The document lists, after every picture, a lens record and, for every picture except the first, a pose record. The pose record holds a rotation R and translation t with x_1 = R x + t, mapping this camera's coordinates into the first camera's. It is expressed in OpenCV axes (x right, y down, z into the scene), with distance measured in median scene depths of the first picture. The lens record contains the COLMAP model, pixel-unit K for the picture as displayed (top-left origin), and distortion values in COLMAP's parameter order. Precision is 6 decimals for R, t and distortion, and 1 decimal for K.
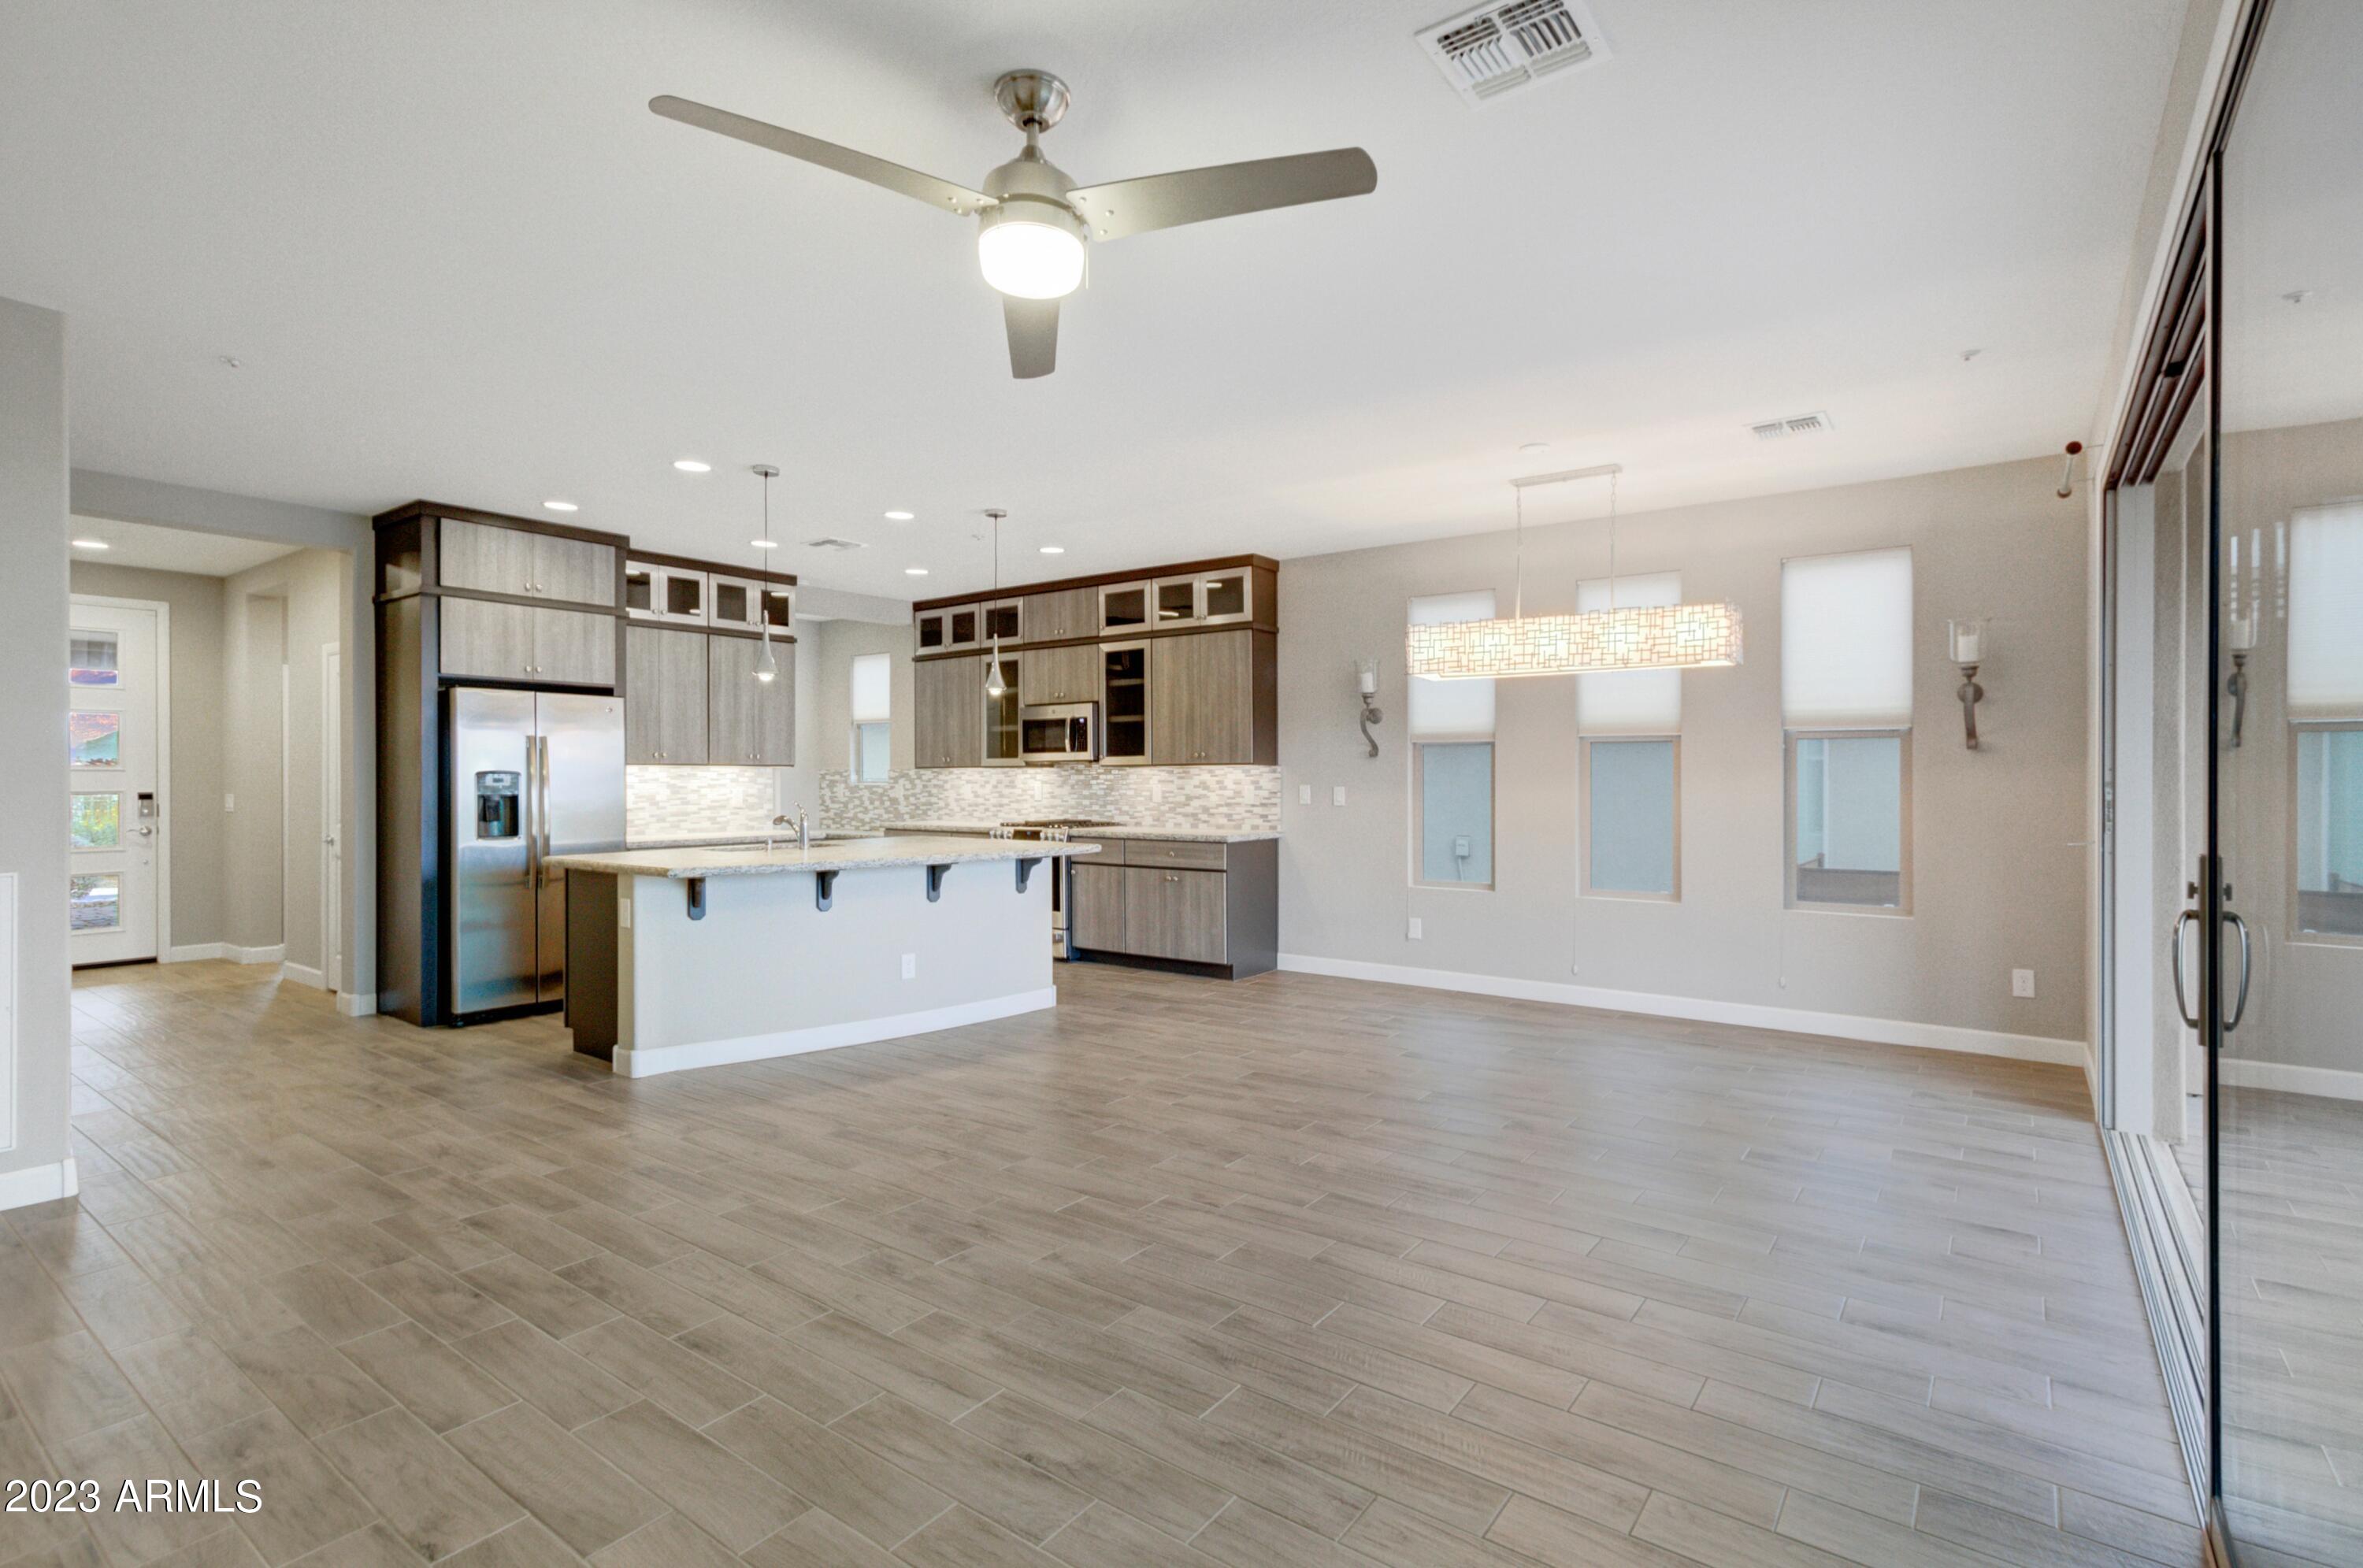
lens RADIAL K [[1089.4, 0, 1226.2], [0, 1089.4, 771.8], [0, 0, 1]] dist [0.042133, 0.000389]
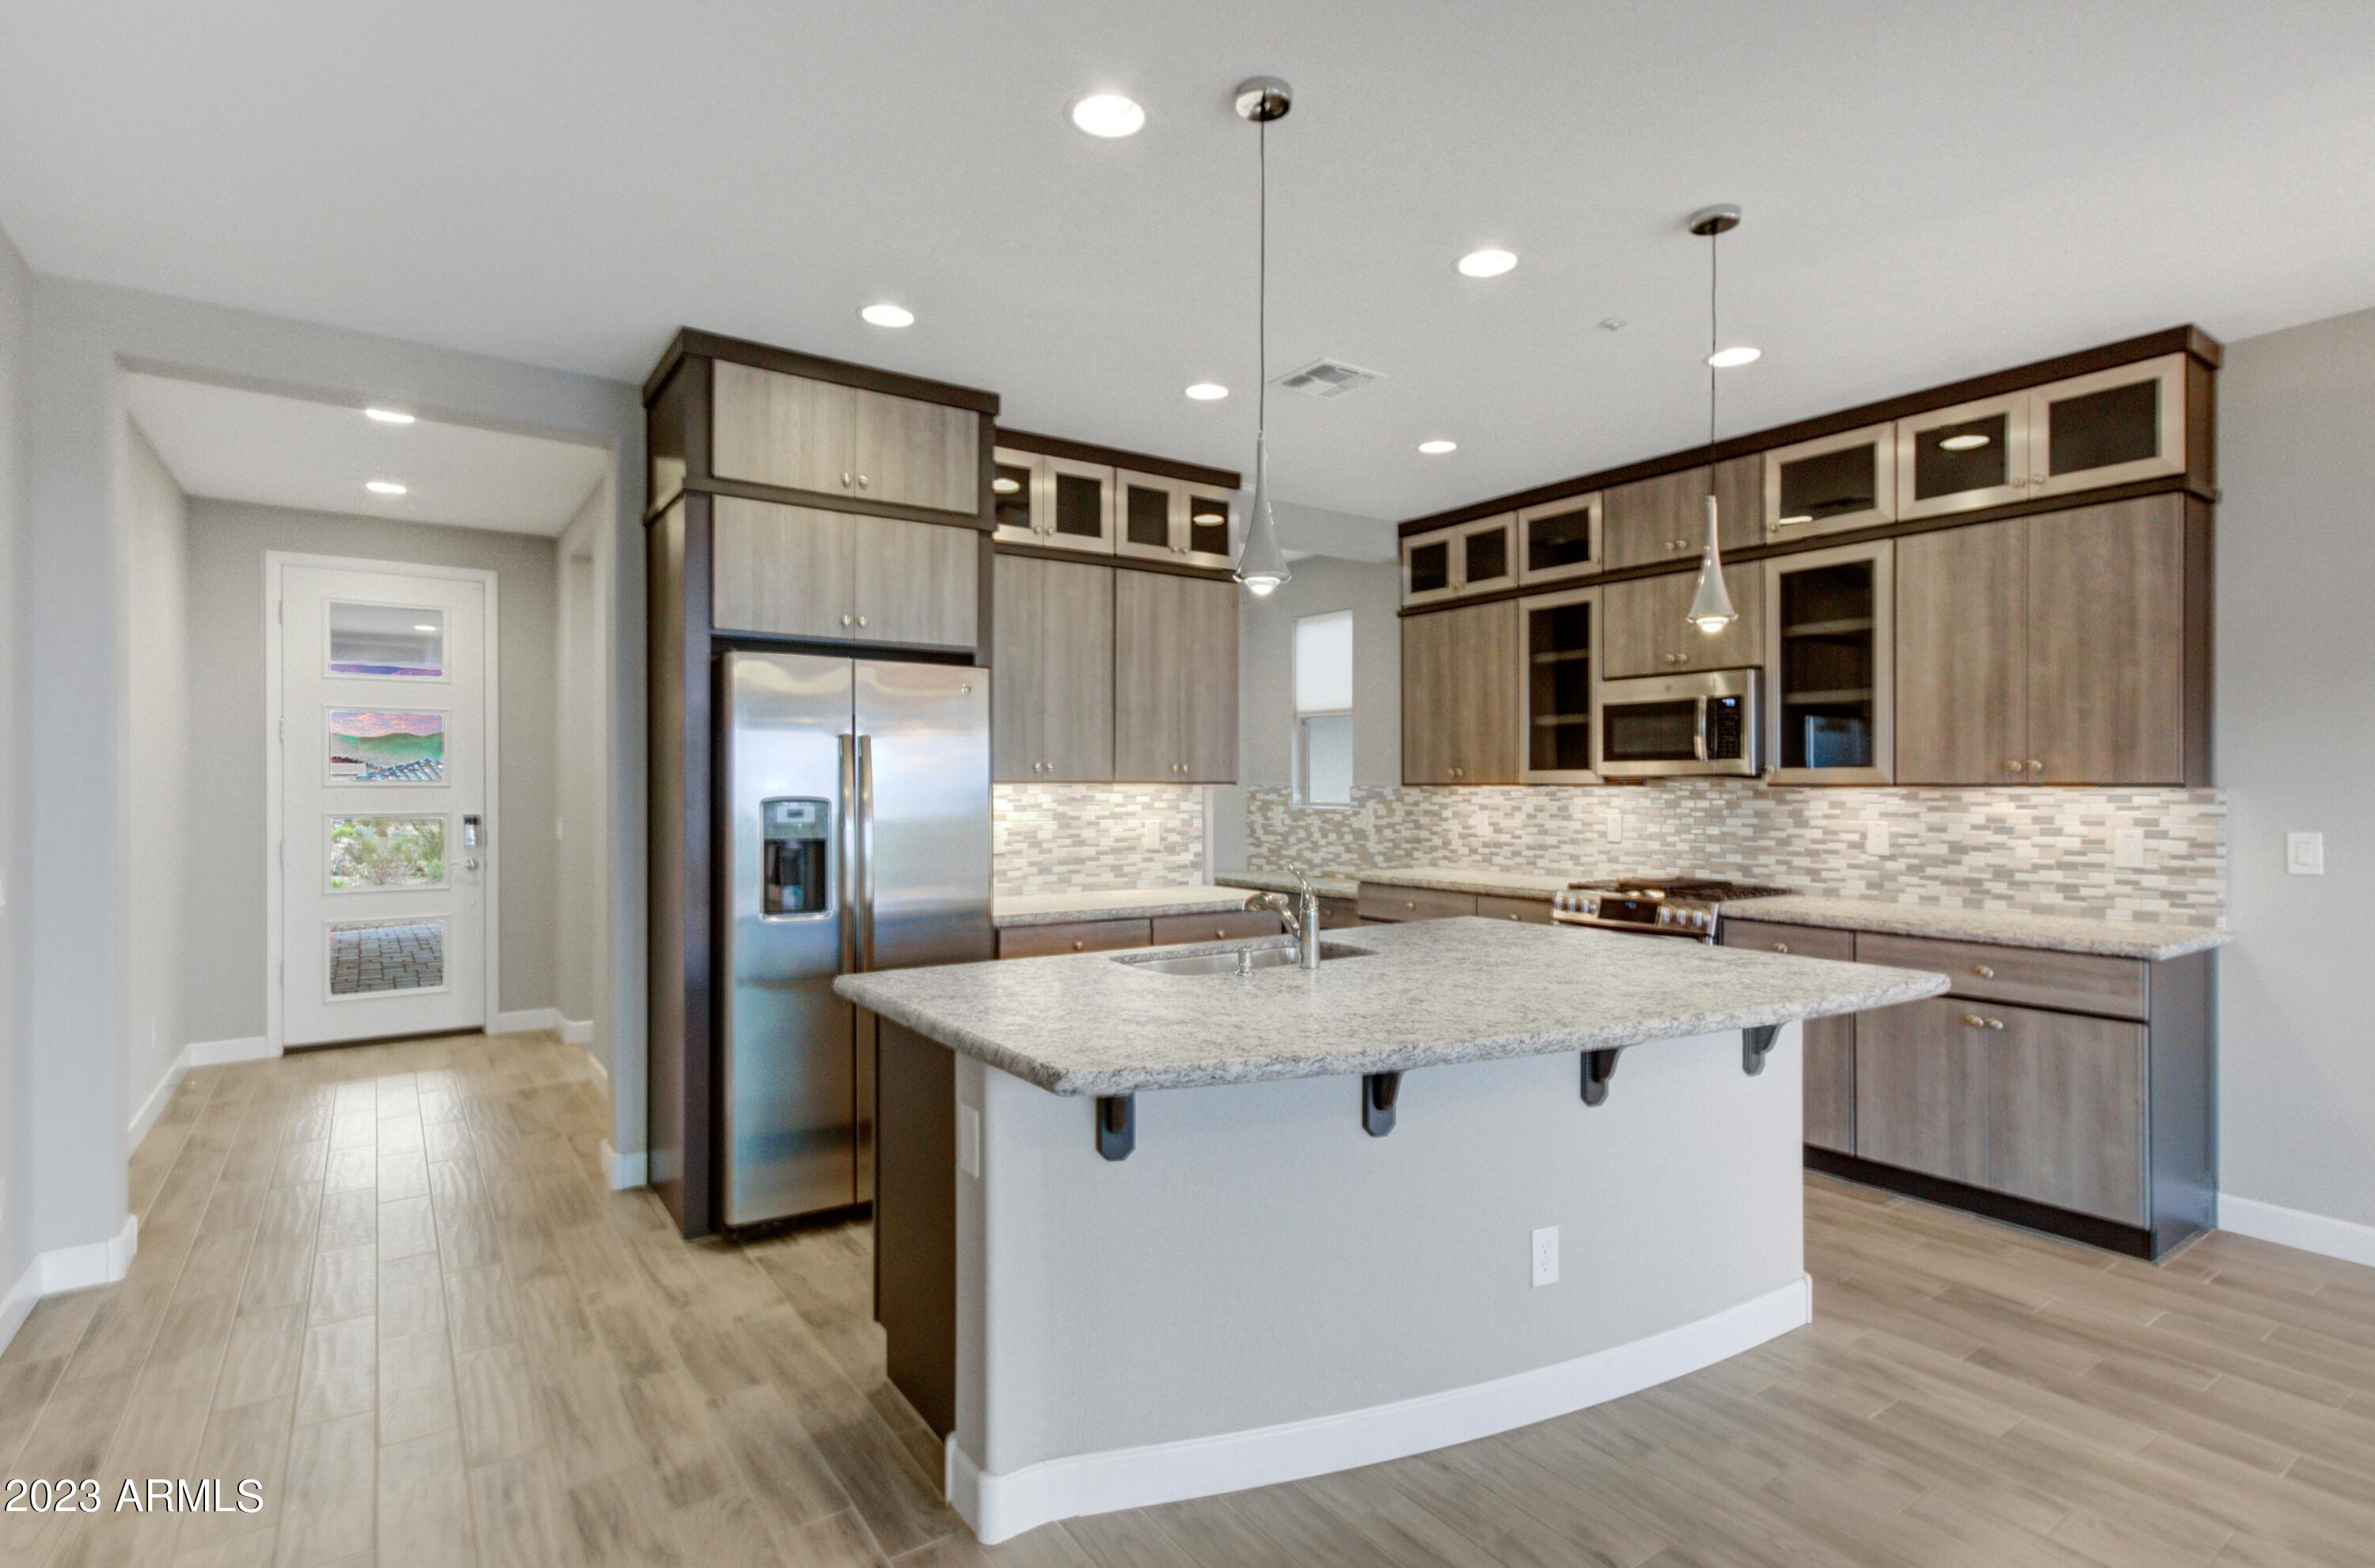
lens RADIAL K [[1123.2, 0, 1184.9], [0, 1123.2, 777.9], [0, 0, 1]] dist [0.000727, 0.000054]
pose [[0.938679, 0.003880, -0.344771, -0.208417], [-0.003594, 0.999992, 0.001469, -0.009339], [0.344774, -0.000140, 0.938686, 0.408972]]
